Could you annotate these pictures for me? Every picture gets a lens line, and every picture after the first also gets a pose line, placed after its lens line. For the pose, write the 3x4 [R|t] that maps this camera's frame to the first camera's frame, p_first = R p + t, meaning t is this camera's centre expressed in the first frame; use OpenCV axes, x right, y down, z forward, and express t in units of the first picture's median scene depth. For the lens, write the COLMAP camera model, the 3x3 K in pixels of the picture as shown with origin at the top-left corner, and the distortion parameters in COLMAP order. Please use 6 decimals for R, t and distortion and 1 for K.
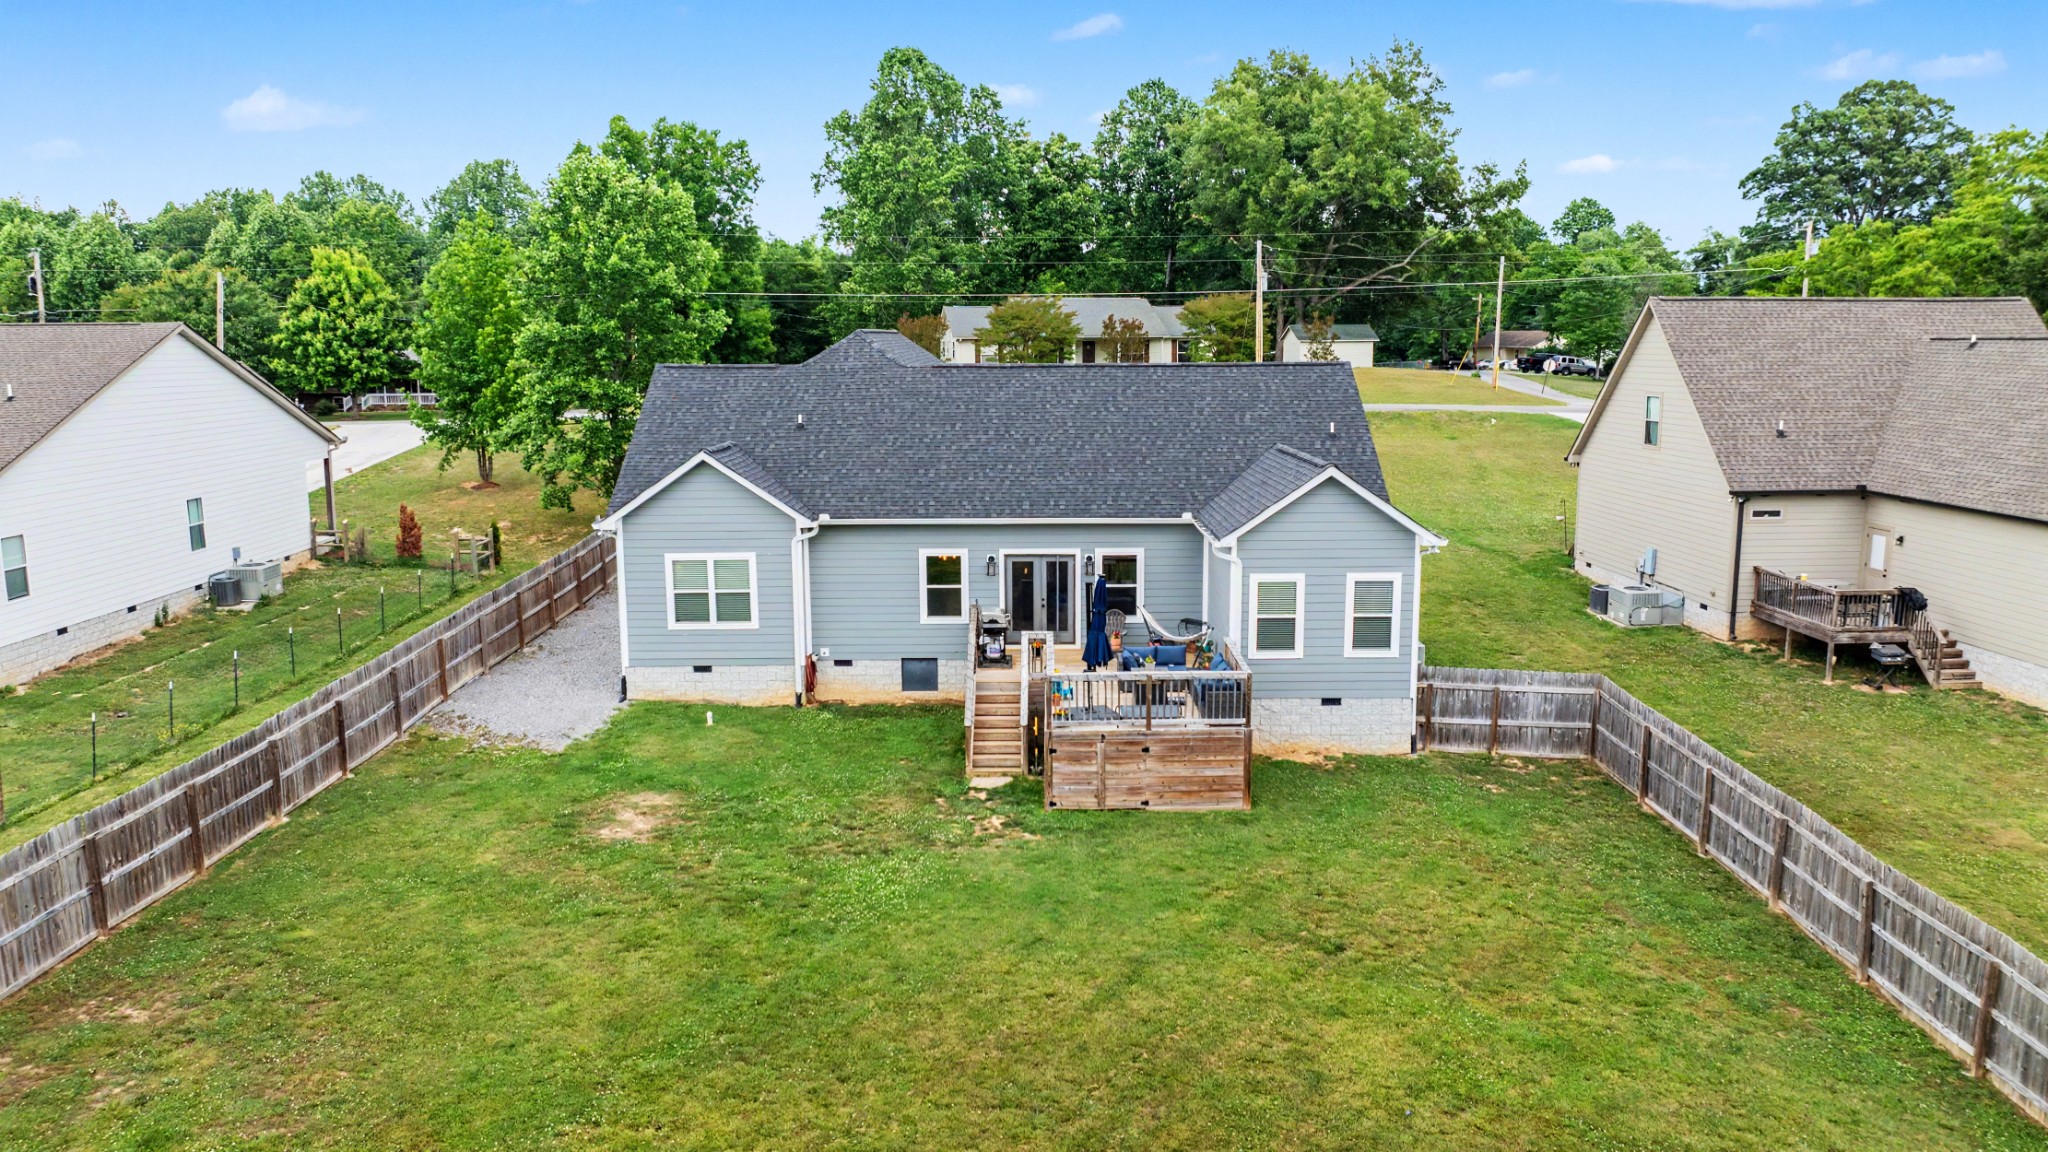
lens RADIAL K [[1405.9, 0, 1025.9], [0, 1405.9, 567.1], [0, 0, 1]] dist [-0.031537, -0.001550]
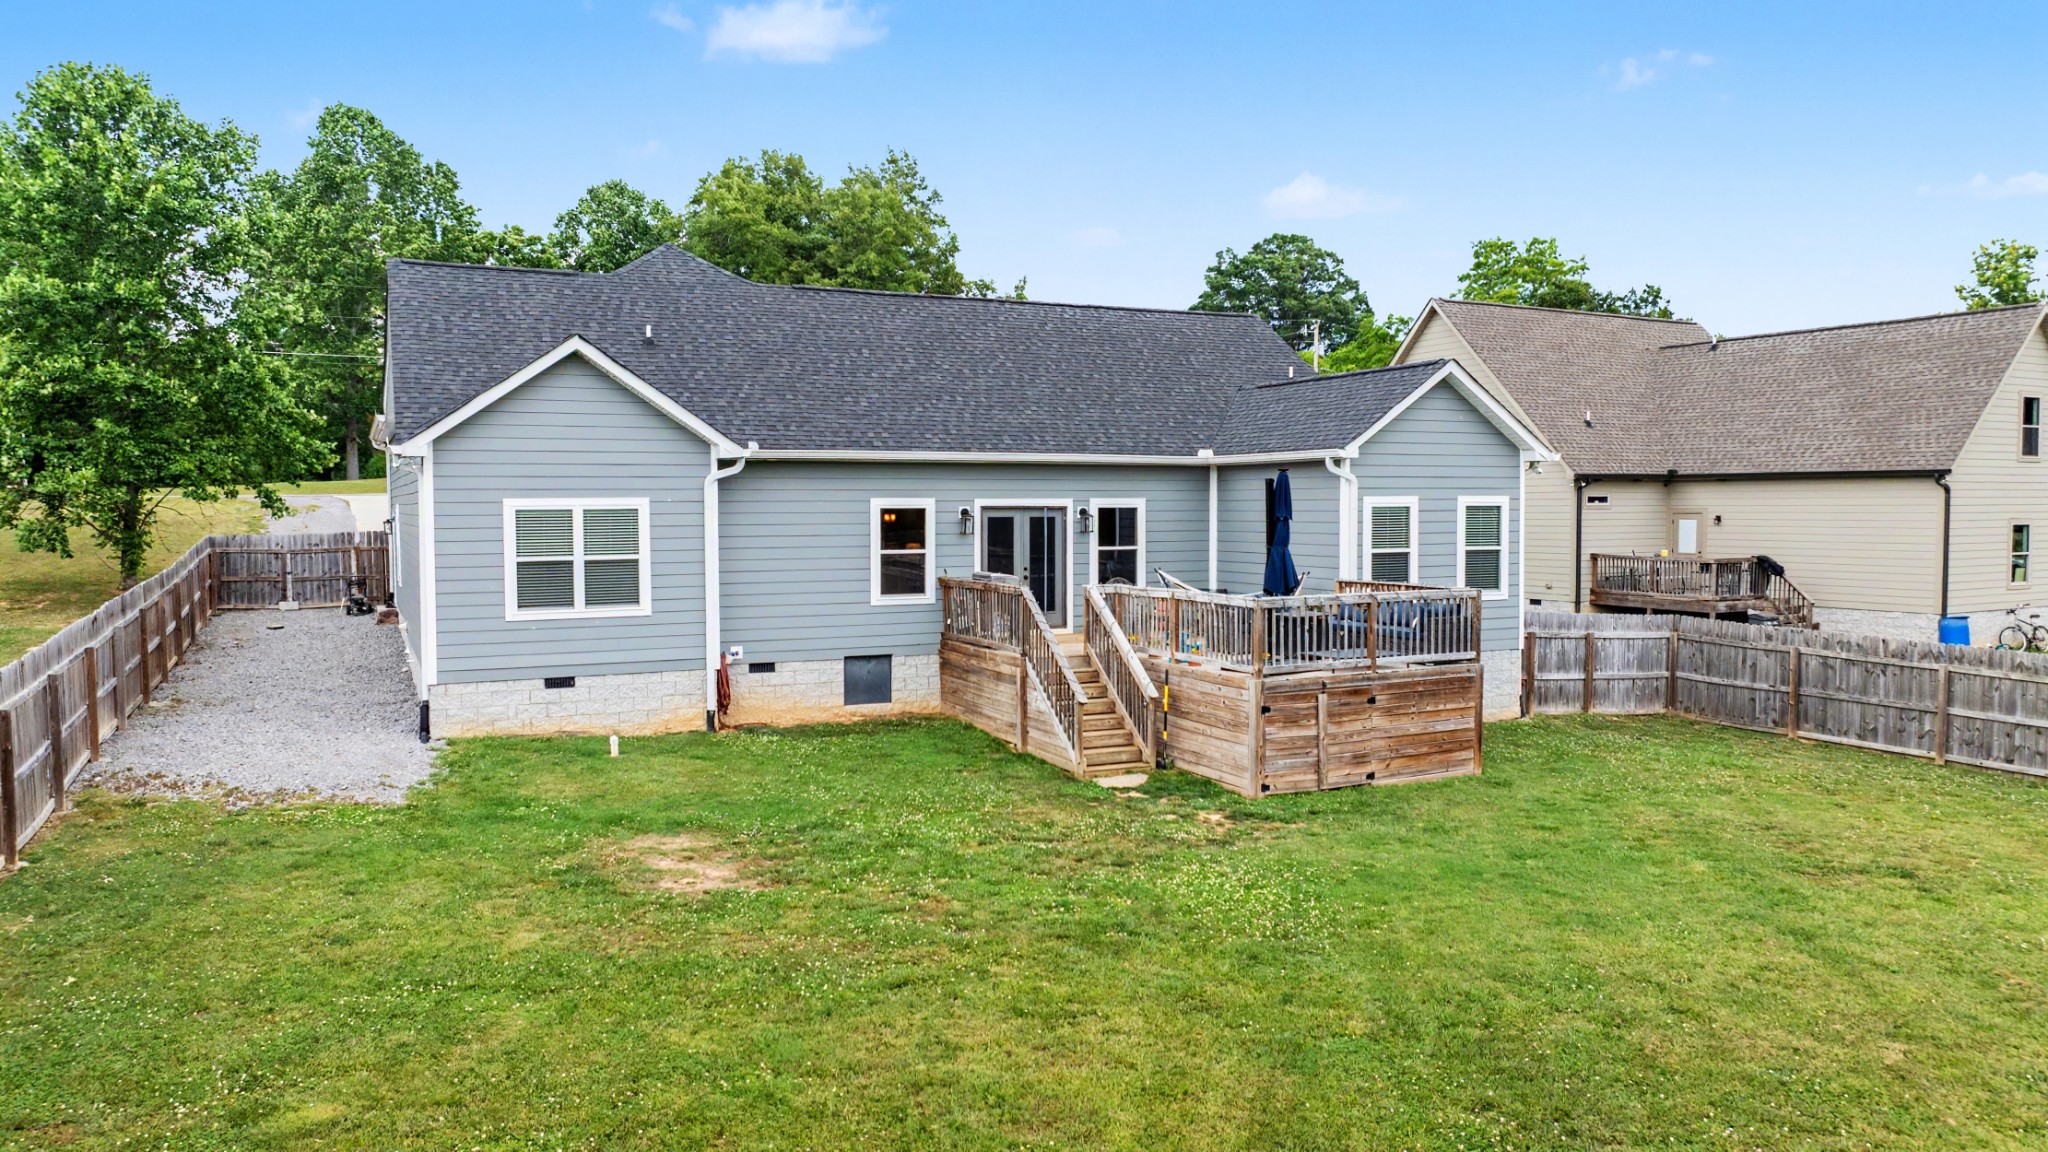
lens RADIAL K [[1405.9, 0, 986.2], [0, 1405.9, 588.4], [0, 0, 1]] dist [-0.031537, -0.001550]
pose [[0.905859, -0.019794, 0.423117, -0.325786], [0.066590, 0.993141, -0.096103, 0.104856], [-0.418313, 0.115231, 0.900964, 0.343807]]
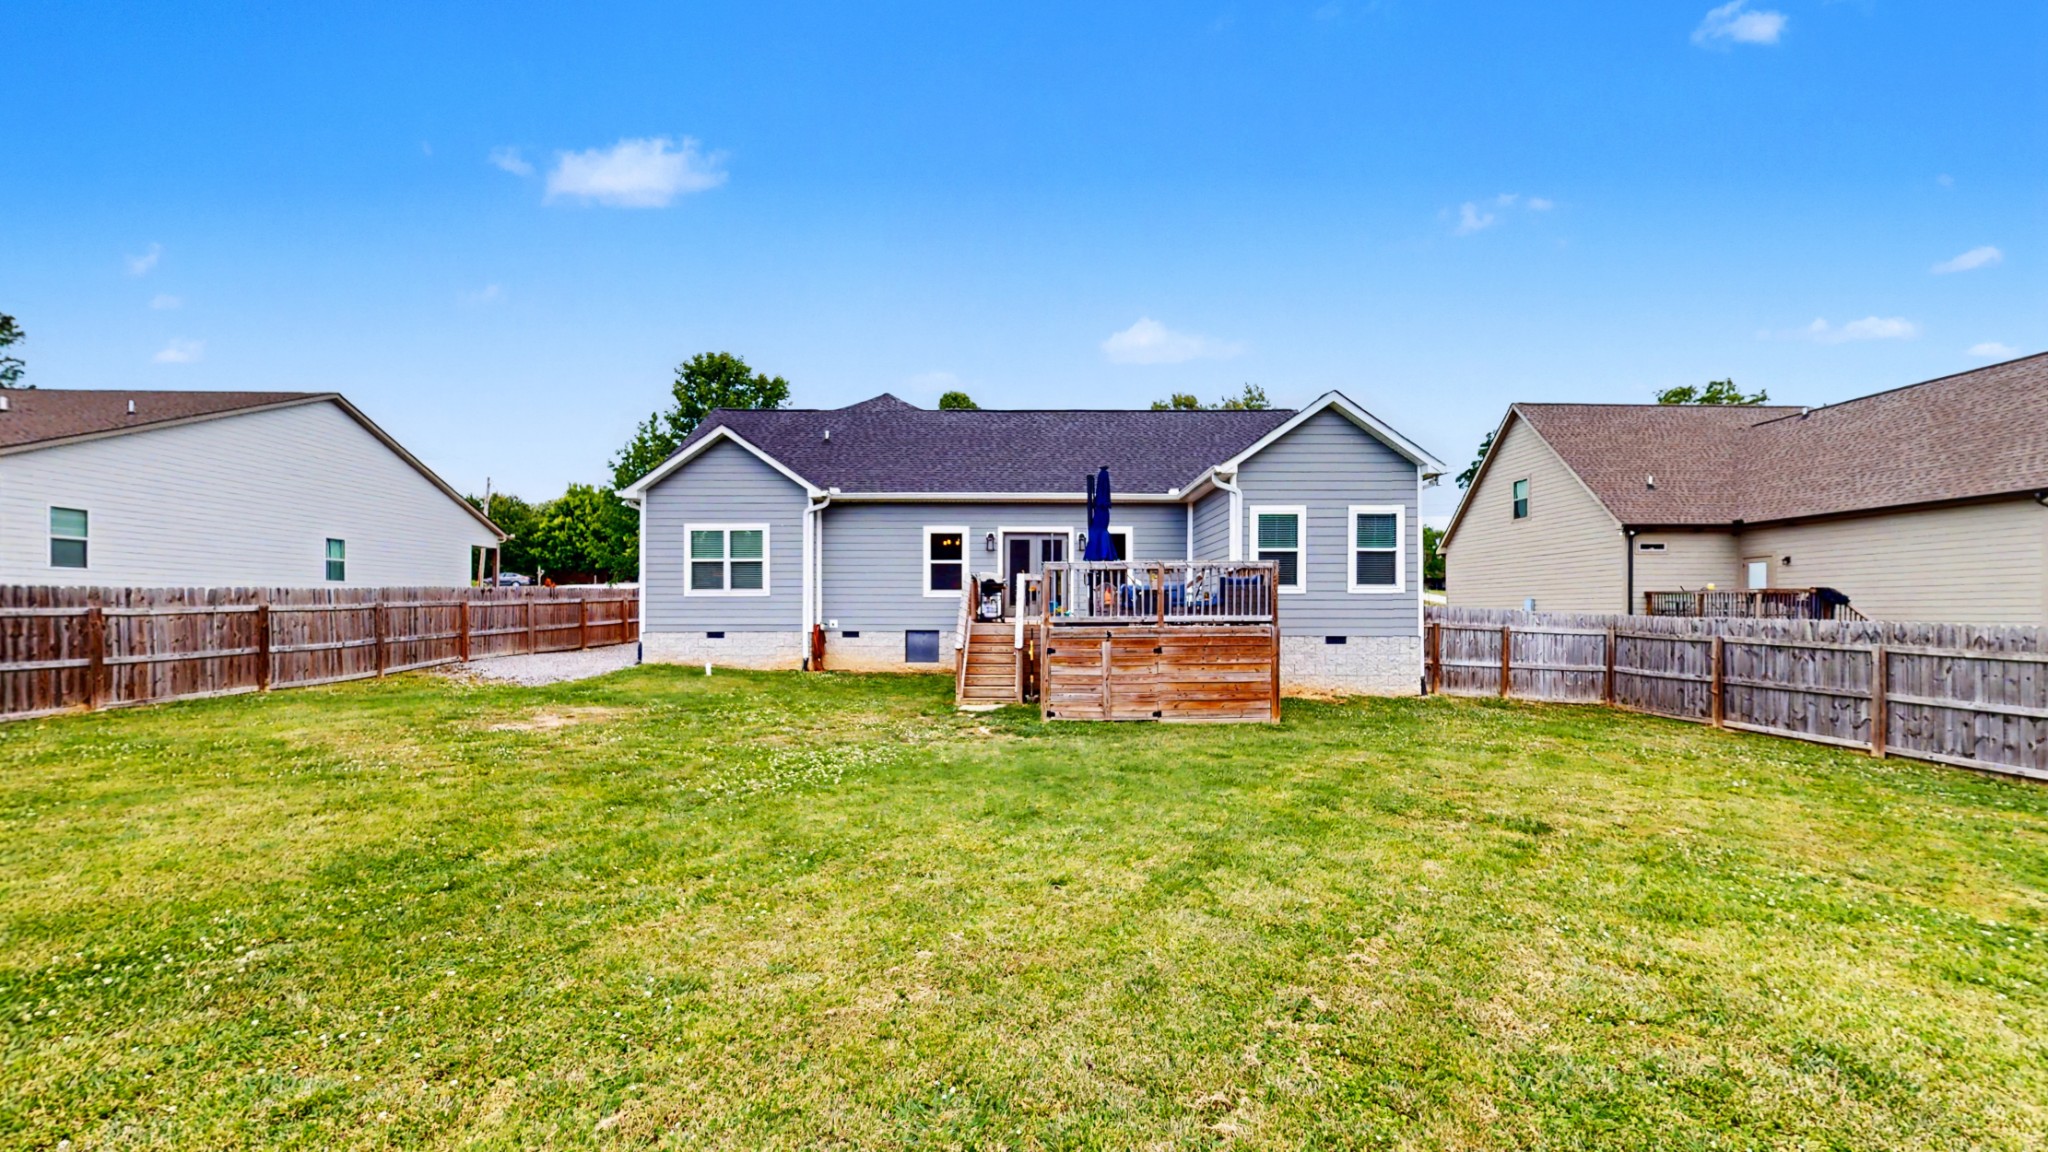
lens RADIAL K [[773.6, 0, 1029.6], [0, 773.6, 622.4], [0, 0, 1]] dist [0.000918, 0.000192]
pose [[0.999940, 0.009422, 0.005521, 0.002479], [-0.008432, 0.987418, -0.157904, 0.153915], [-0.006939, 0.157848, 0.987439, 0.426067]]
